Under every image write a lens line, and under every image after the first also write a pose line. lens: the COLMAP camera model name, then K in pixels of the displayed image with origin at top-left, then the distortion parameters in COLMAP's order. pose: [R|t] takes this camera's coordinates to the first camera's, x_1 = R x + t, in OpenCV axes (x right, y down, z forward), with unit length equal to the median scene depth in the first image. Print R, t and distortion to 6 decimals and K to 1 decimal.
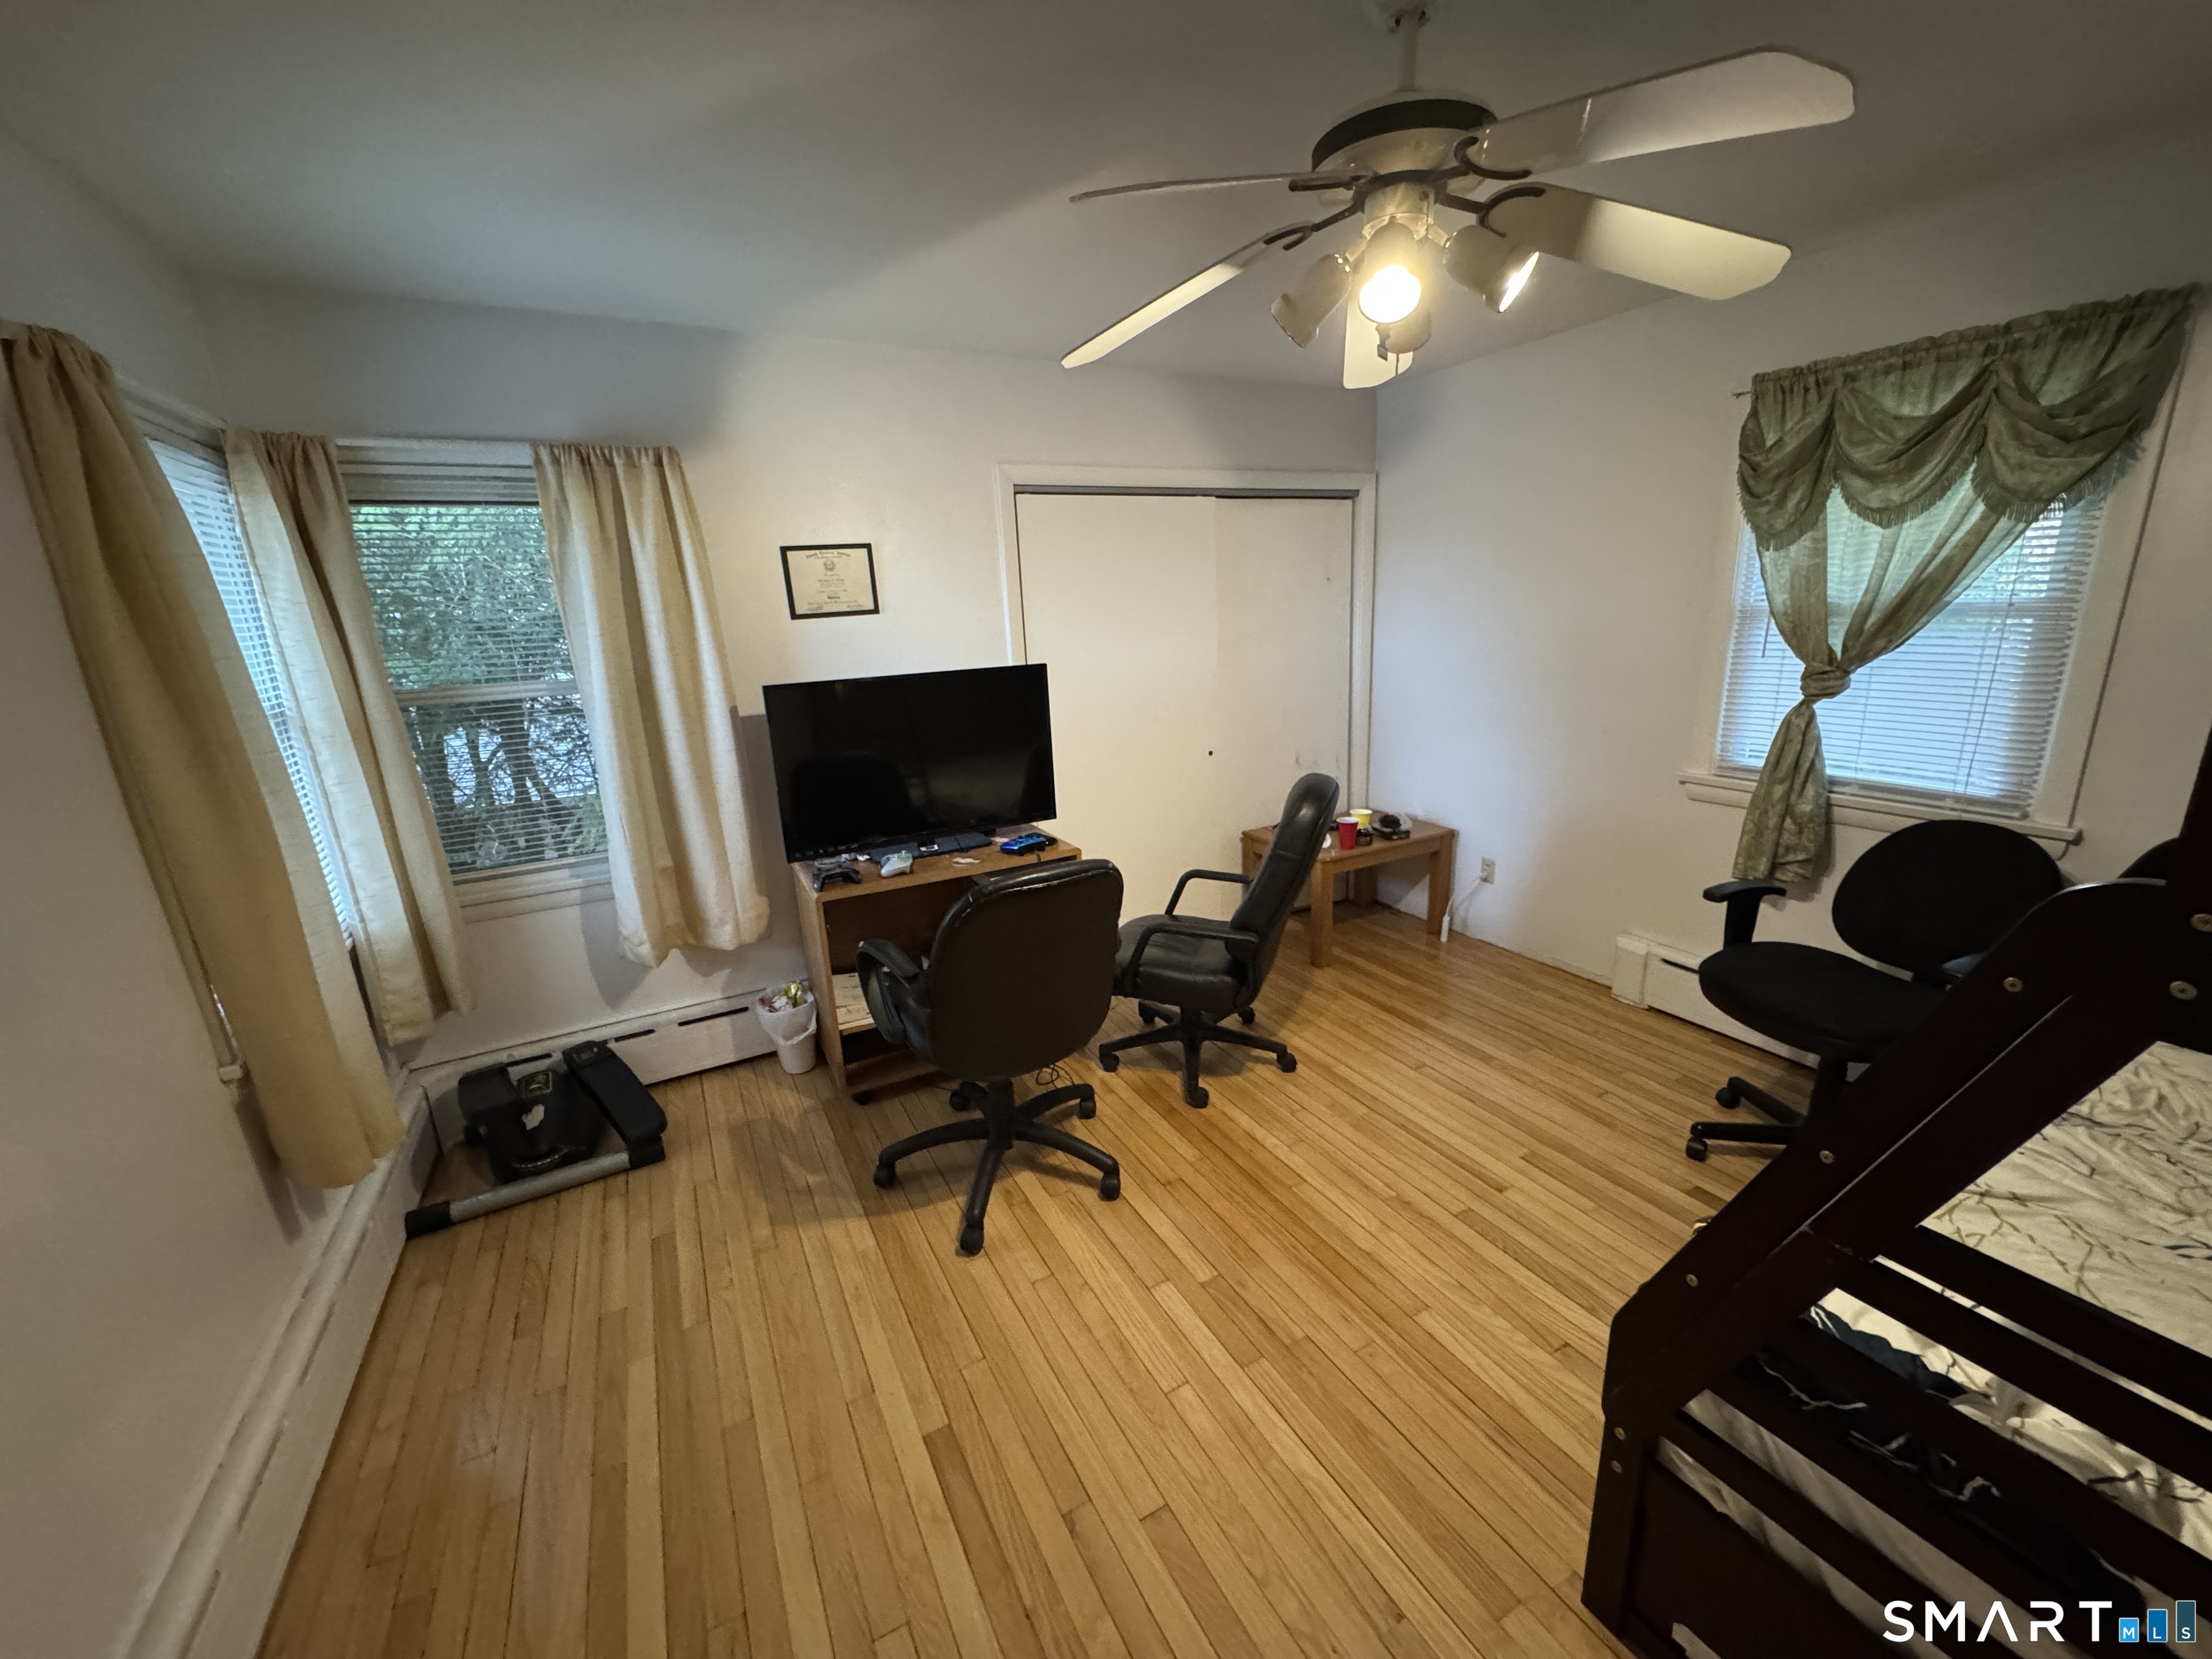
lens RADIAL K [[885.9, 0, 1113.6], [0, 885.9, 833.7], [0, 0, 1]] dist [-0.001190, 0.000111]
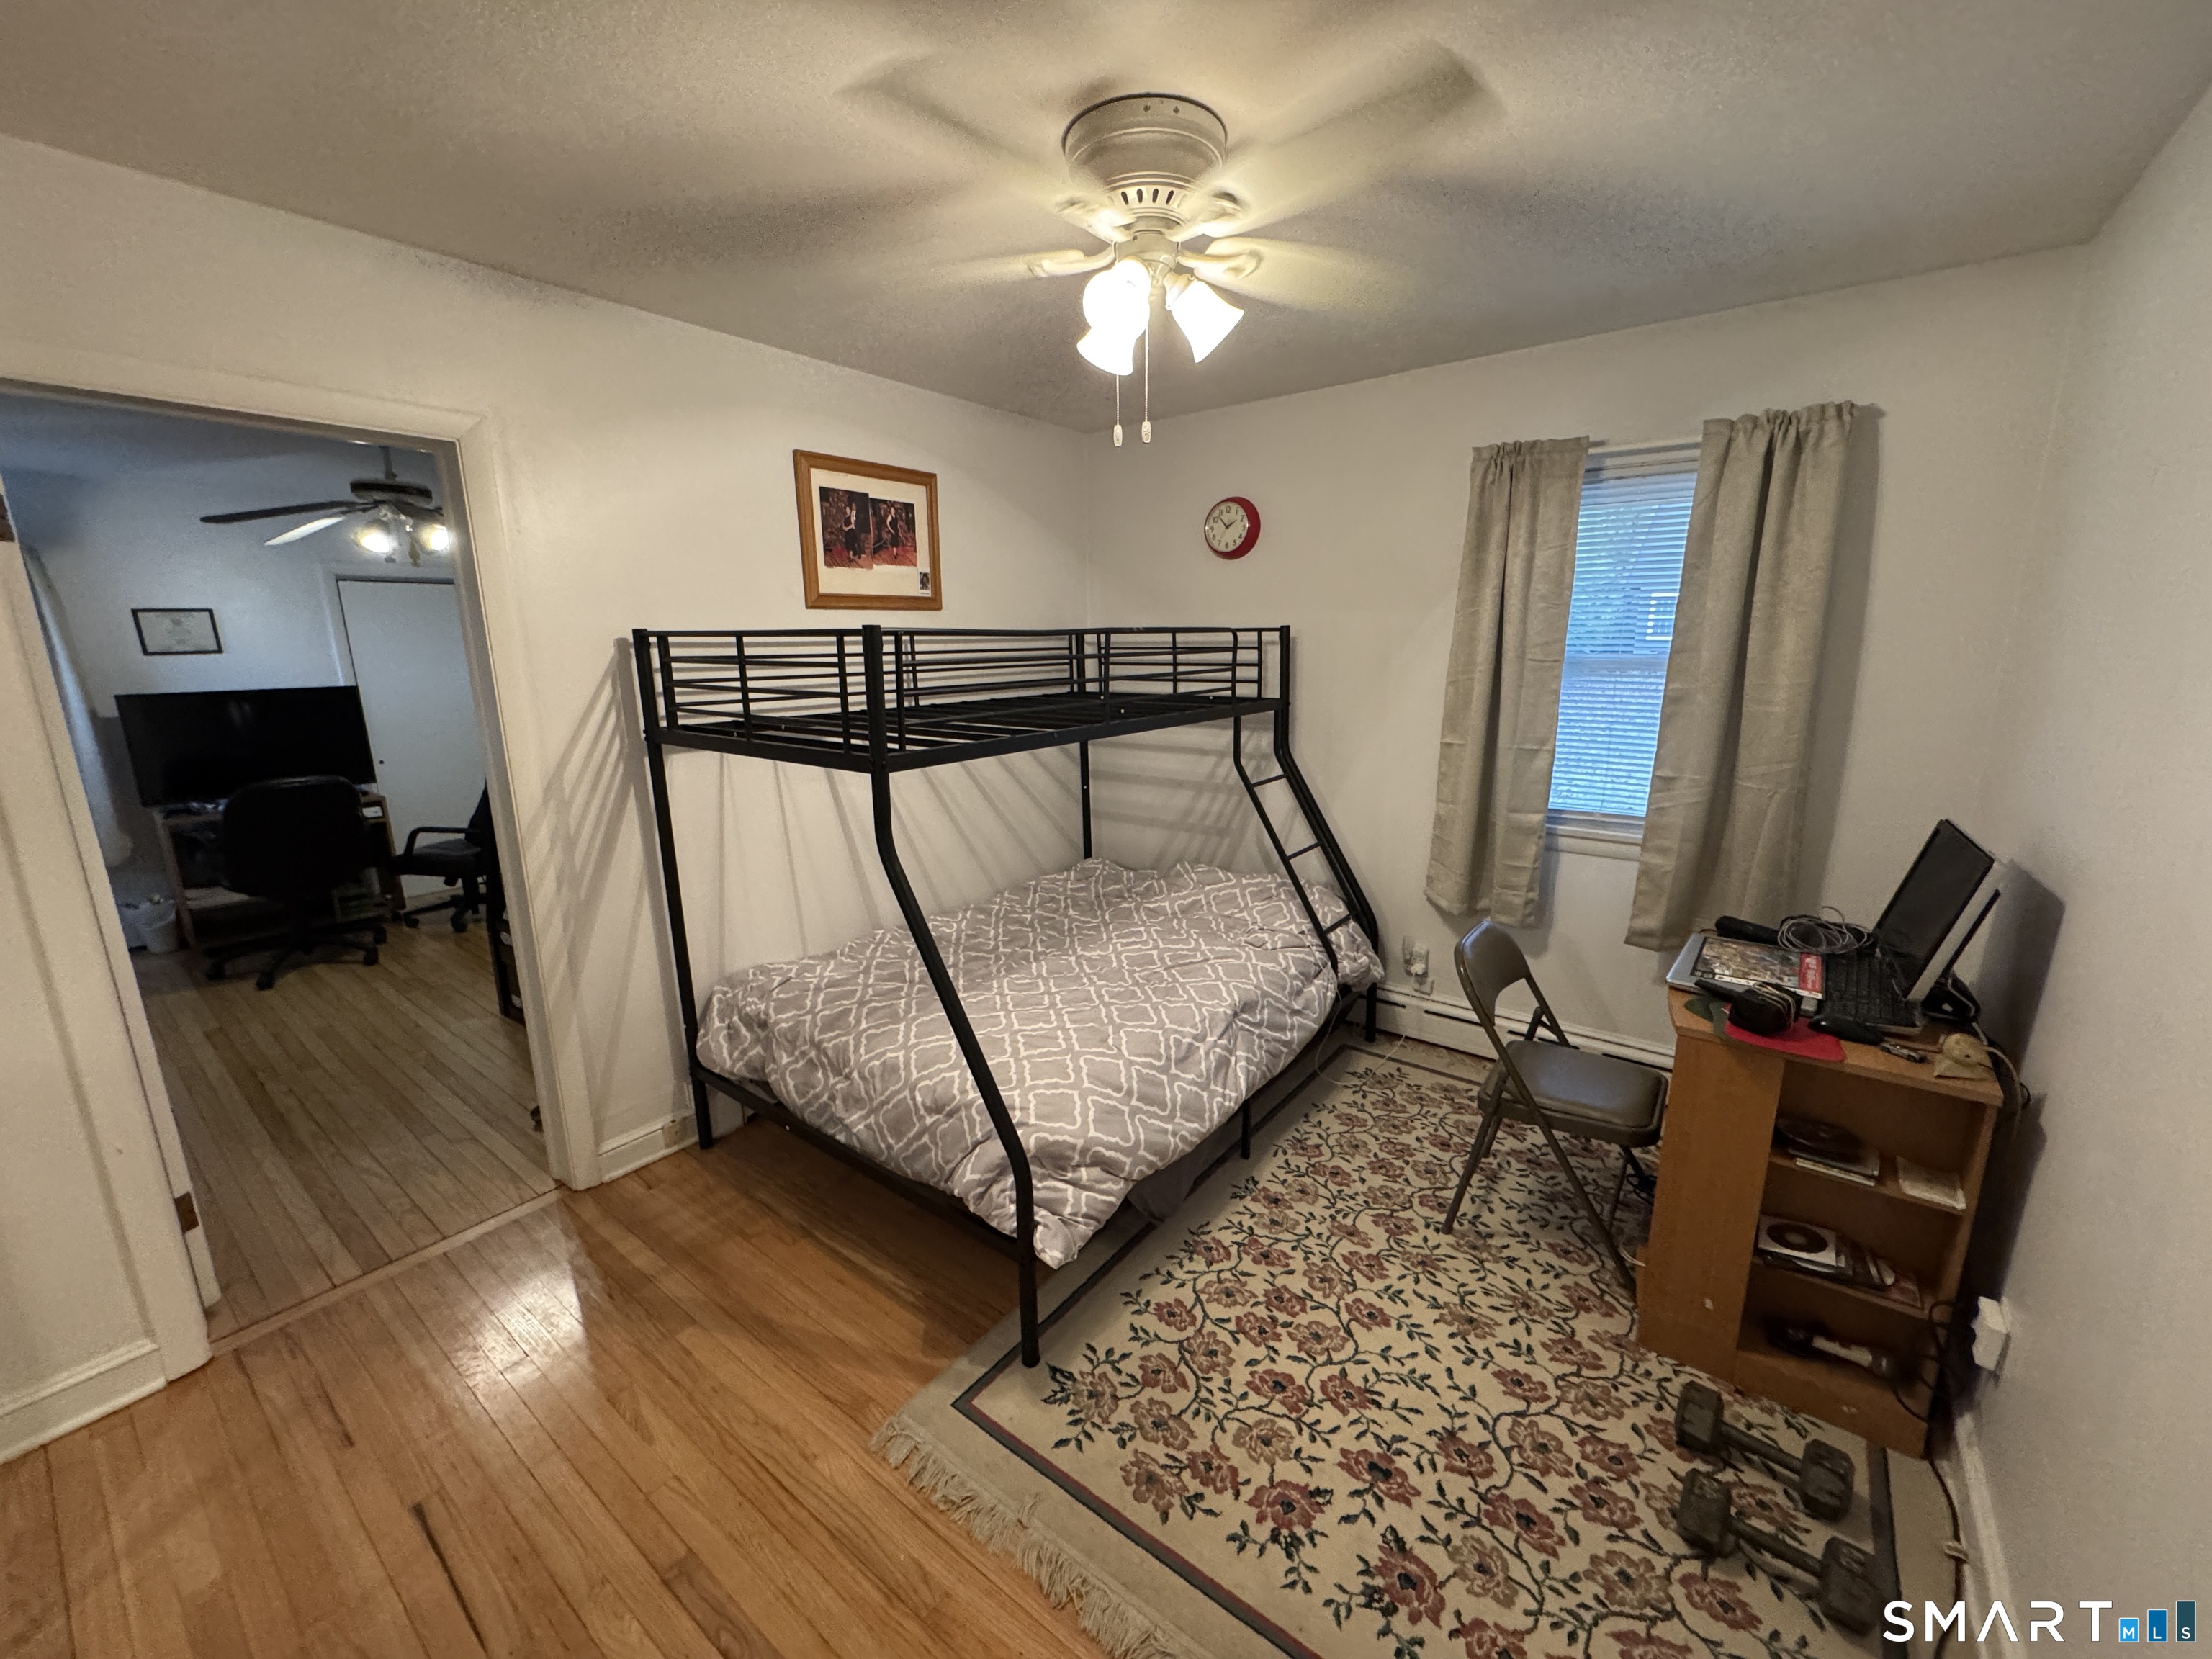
lens RADIAL K [[875.6, 0, 1107.3], [0, 875.6, 822.5], [0, 0, 1]] dist [-0.000834, 0.000002]
pose [[0.915663, -0.053050, 0.398432, 0.584669], [0.076745, 0.996091, -0.043744, 0.261377], [-0.394553, 0.070633, 0.916154, -1.109222]]
